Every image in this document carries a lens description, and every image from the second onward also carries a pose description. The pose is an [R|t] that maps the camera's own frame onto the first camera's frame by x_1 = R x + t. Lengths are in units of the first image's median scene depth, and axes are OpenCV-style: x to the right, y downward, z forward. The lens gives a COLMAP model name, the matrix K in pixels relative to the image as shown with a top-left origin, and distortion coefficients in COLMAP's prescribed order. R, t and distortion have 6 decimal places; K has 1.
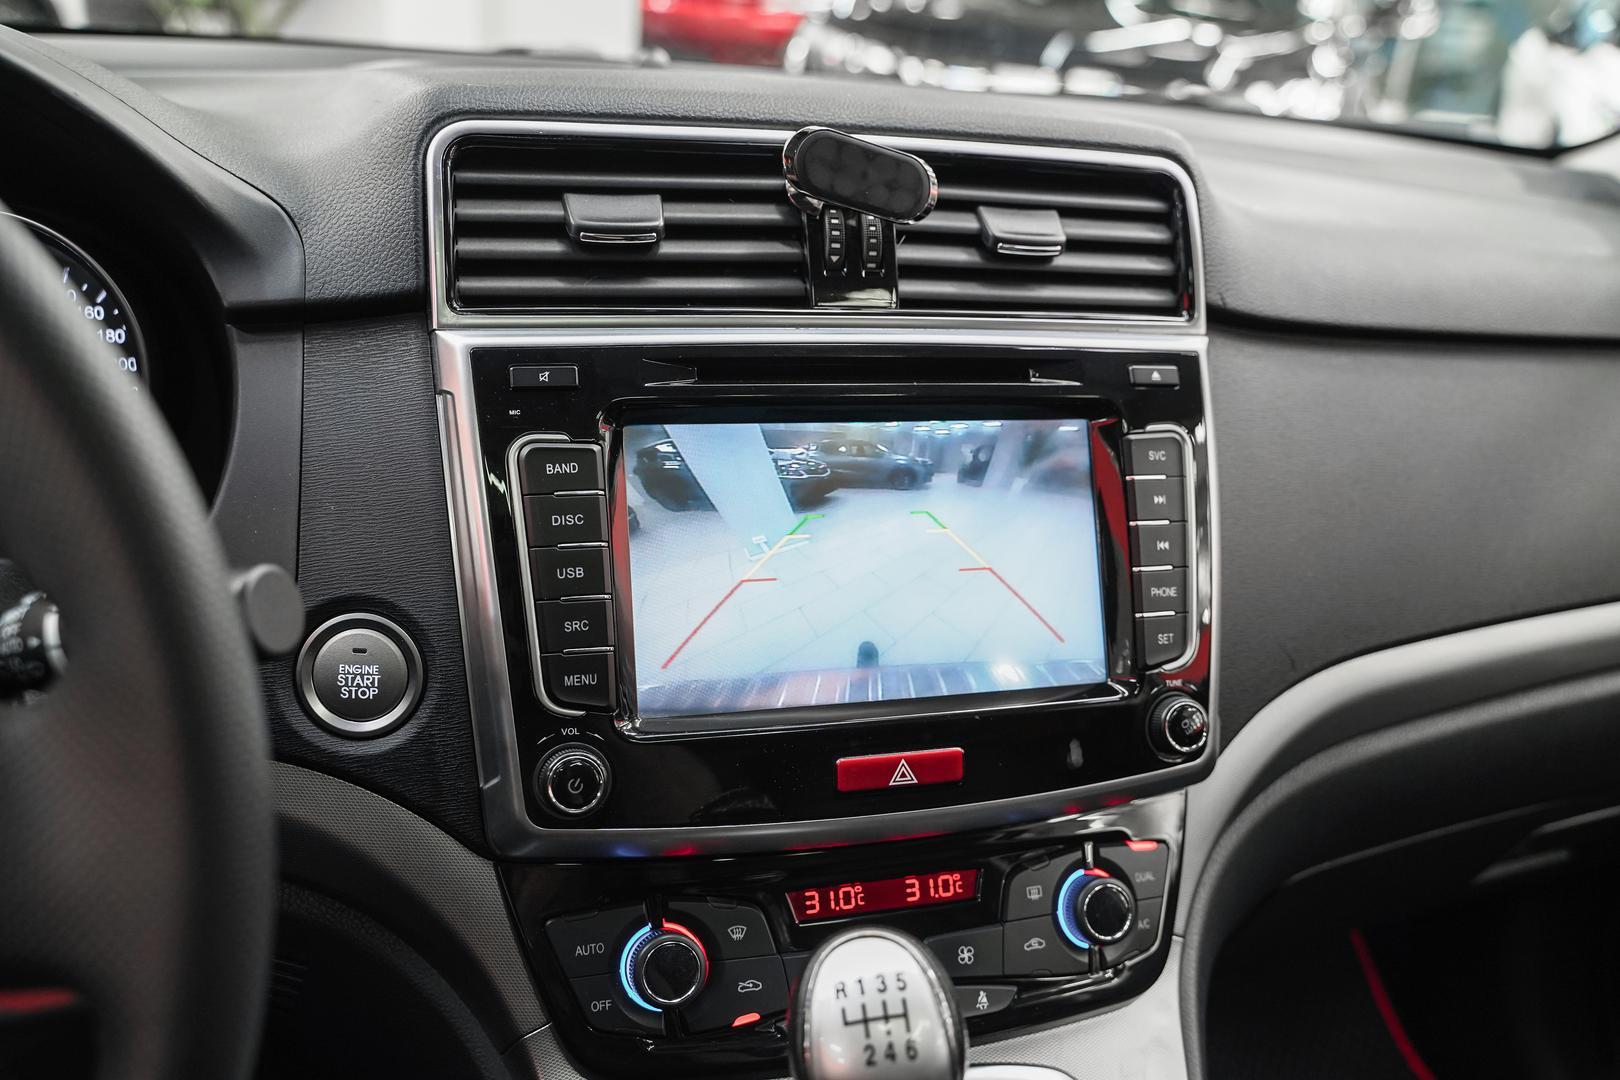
lens RADIAL K [[1457.4, 0, 877.0], [0, 1457.4, 544.0], [0, 0, 1]] dist [-0.070529, -0.000570]
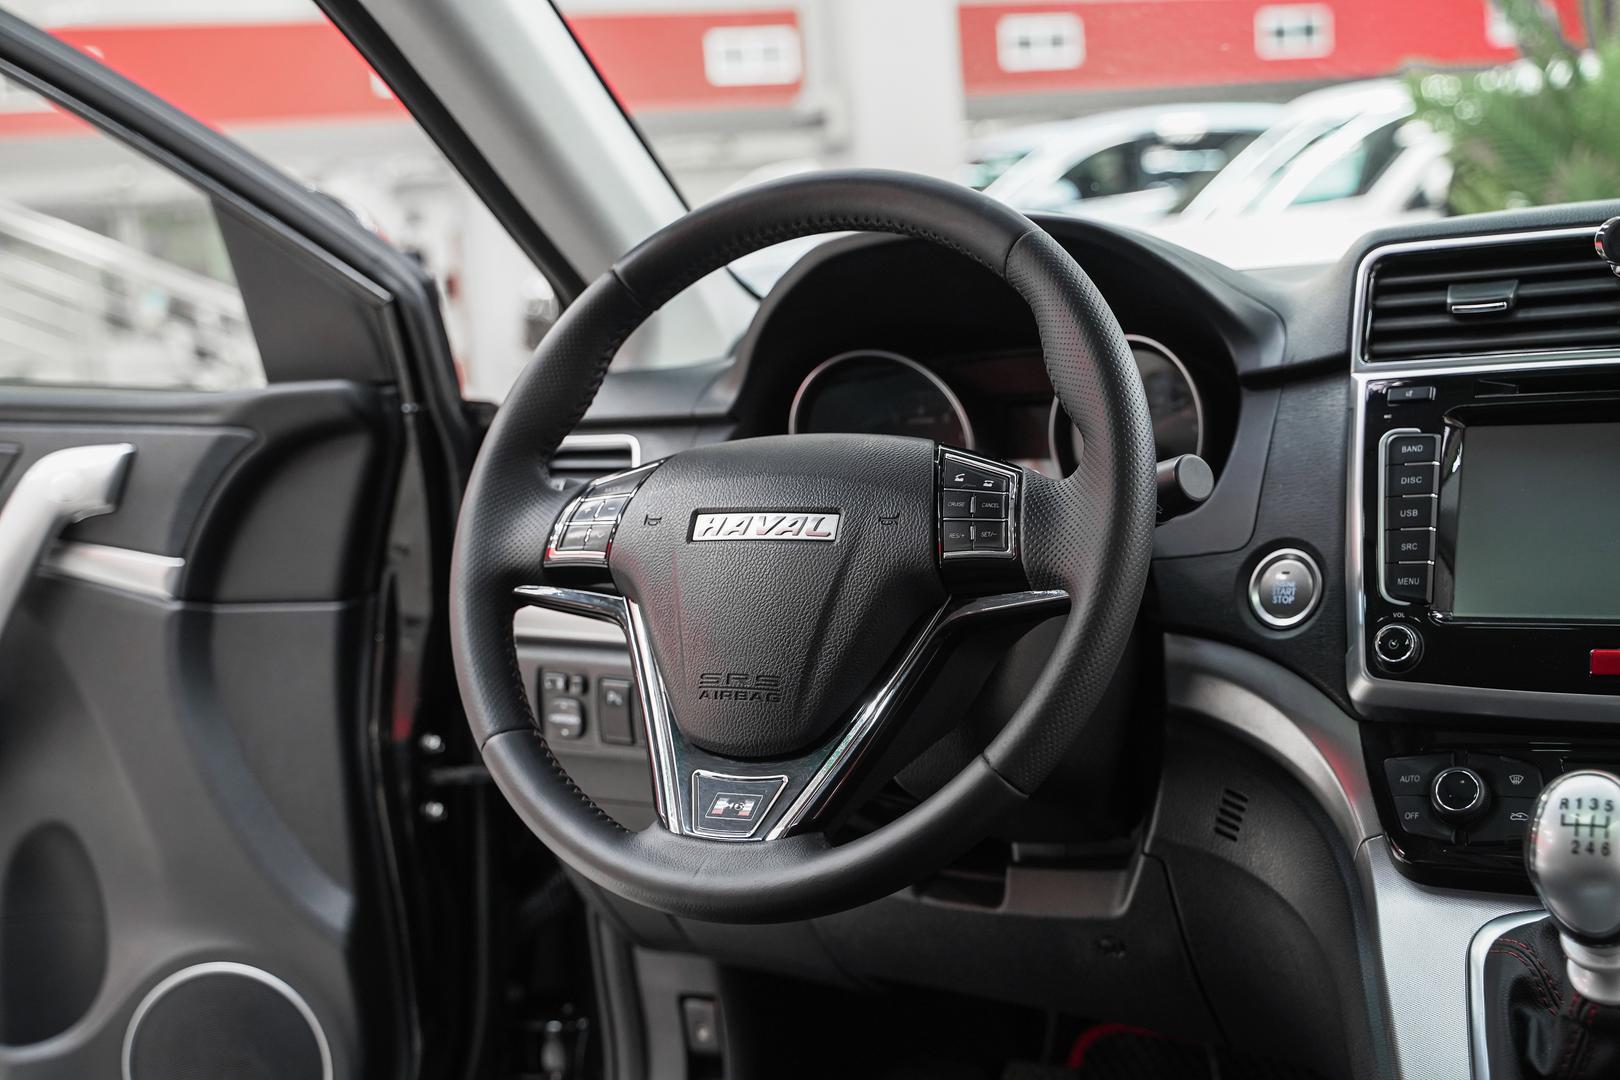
lens RADIAL K [[2045.3, 0, 810.0], [0, 2045.3, 540.0], [0, 0, 1]] dist [0.001896, -0.011948]
pose [[0.674297, -0.052040, -0.736624, 0.889780], [-0.149793, 0.967138, -0.205443, 0.549816], [0.723108, 0.248871, 0.644343, -0.774701]]
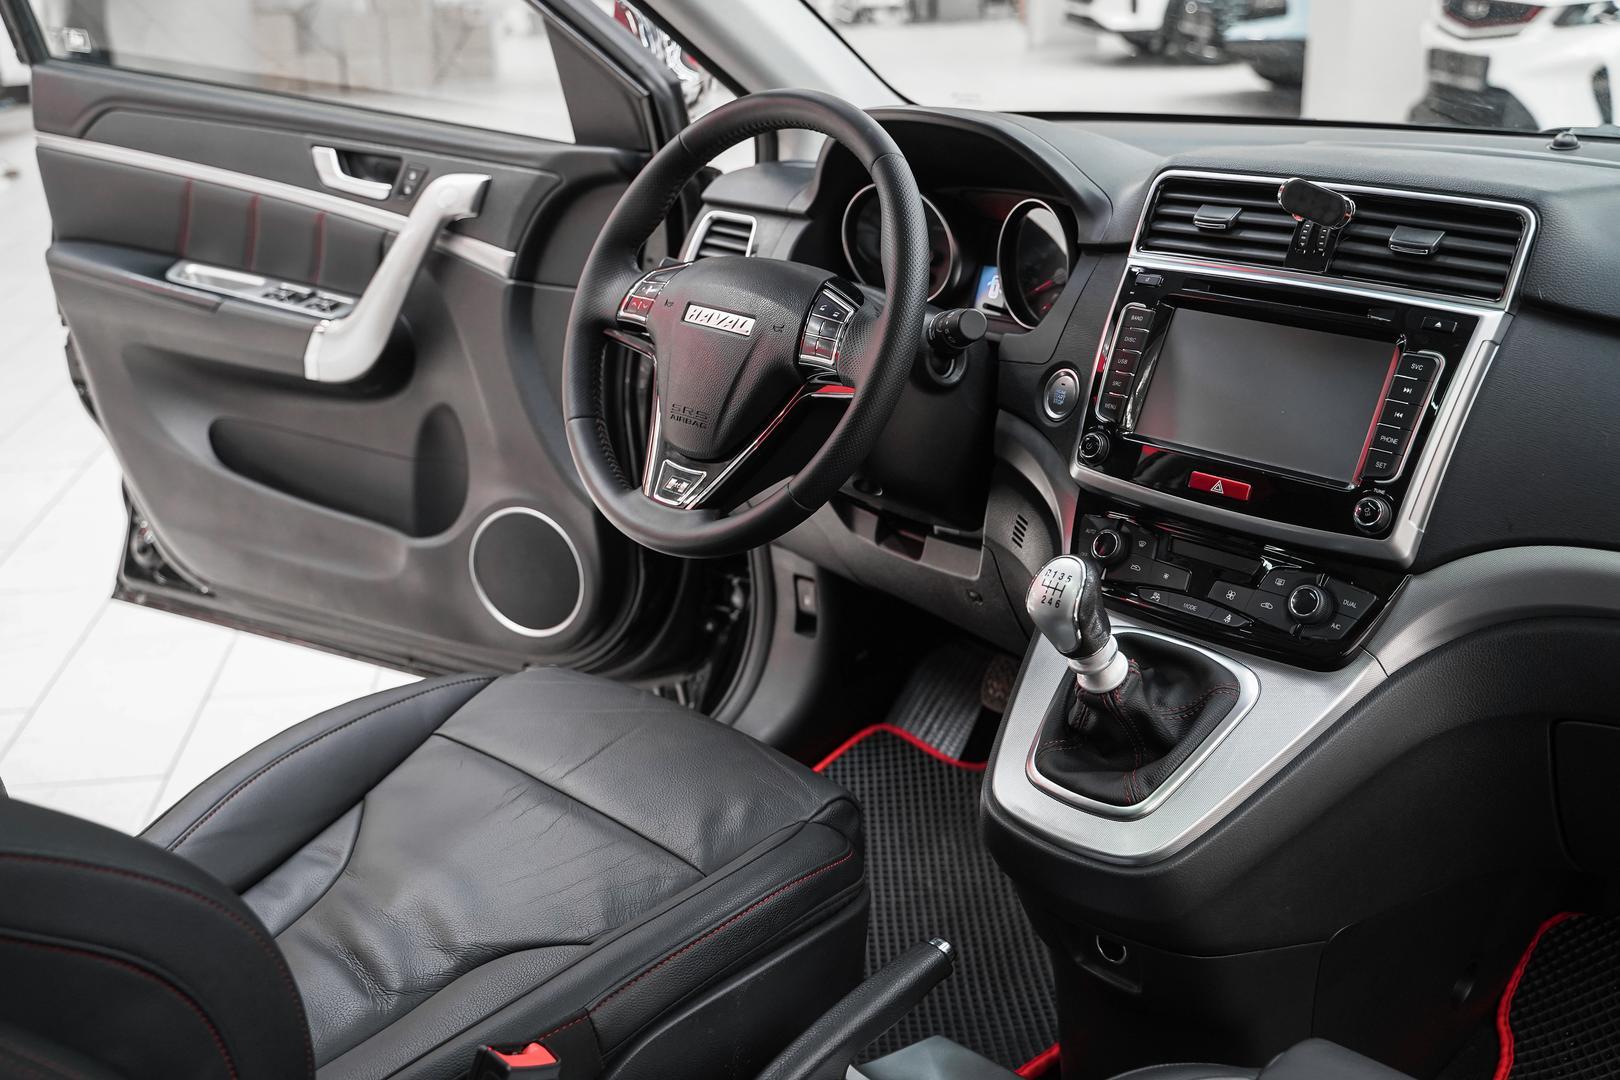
lens RADIAL K [[1707.5, 0, 821.3], [0, 1707.5, 500.7], [0, 0, 1]] dist [-0.005330, 0.017342]
pose [[0.434410, 0.184447, -0.881628, 1.910764], [-0.292688, 0.954596, 0.055495, 0.209409], [0.851835, 0.233934, 0.468671, -0.589484]]
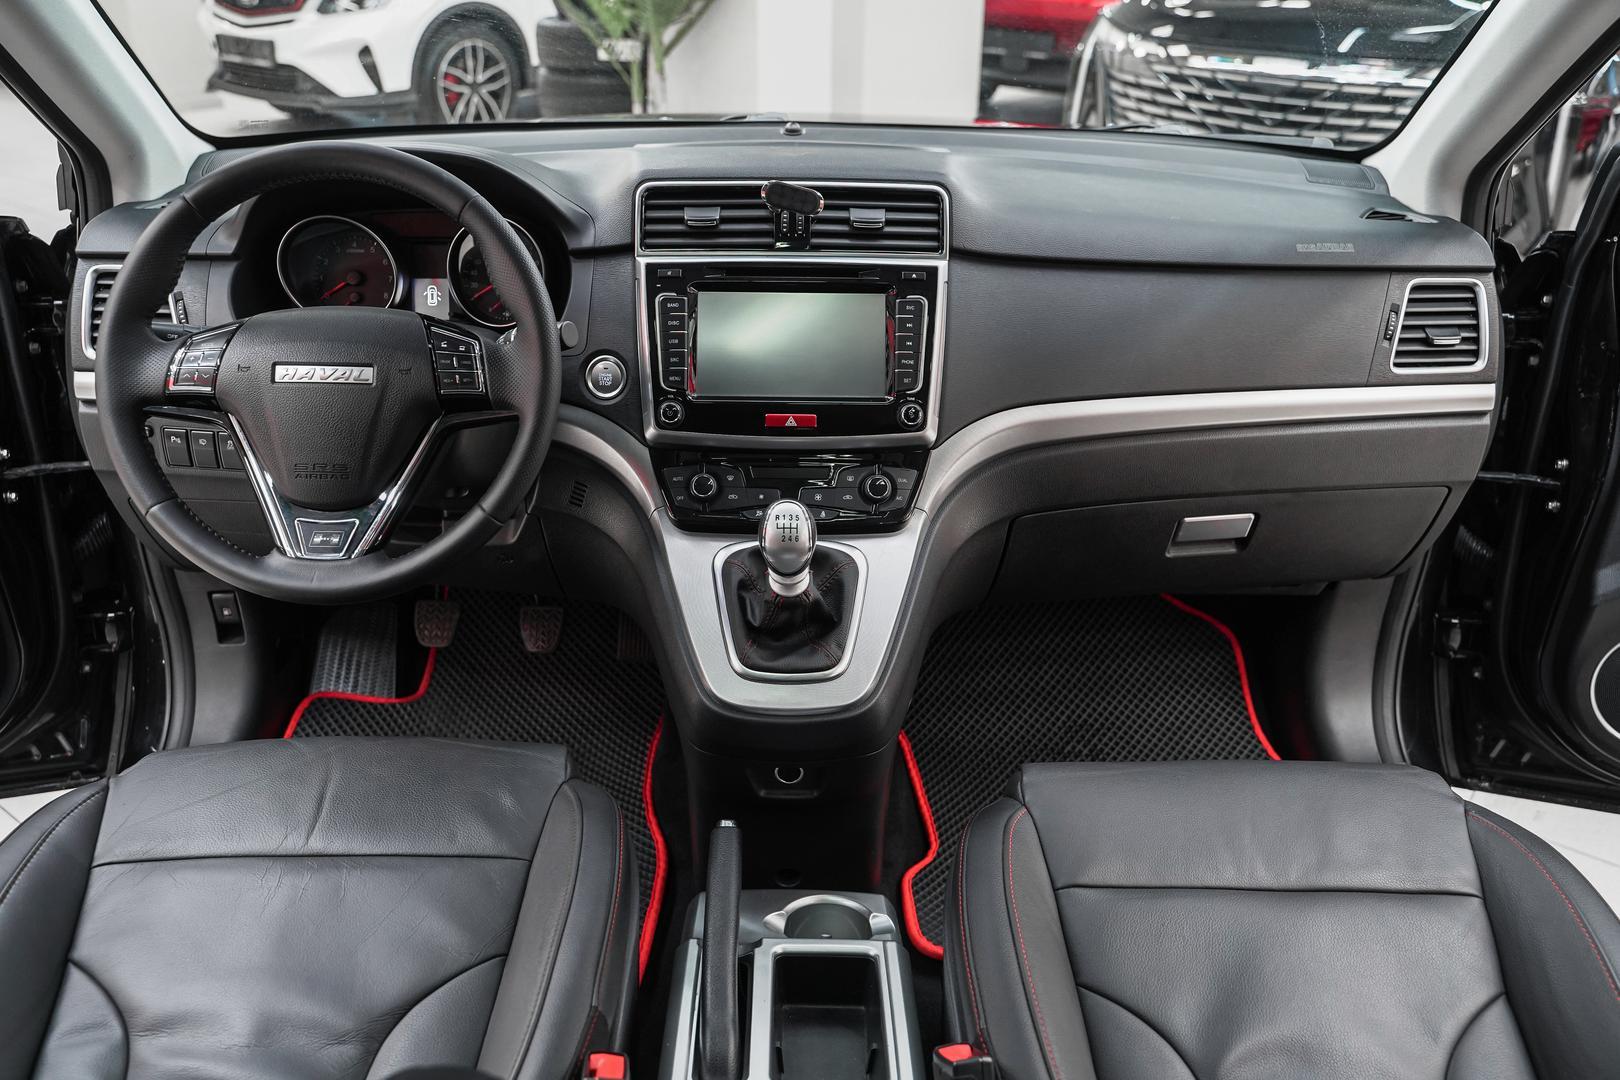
lens RADIAL K [[1289.9, 0, 800.5], [0, 1289.9, 539.6], [0, 0, 1]] dist [-0.016769, 0.001723]
pose [[0.946878, 0.056672, -0.316560, 0.819235], [-0.046062, 0.998101, 0.040908, 0.282465], [0.318277, -0.024154, 0.947690, -1.289747]]
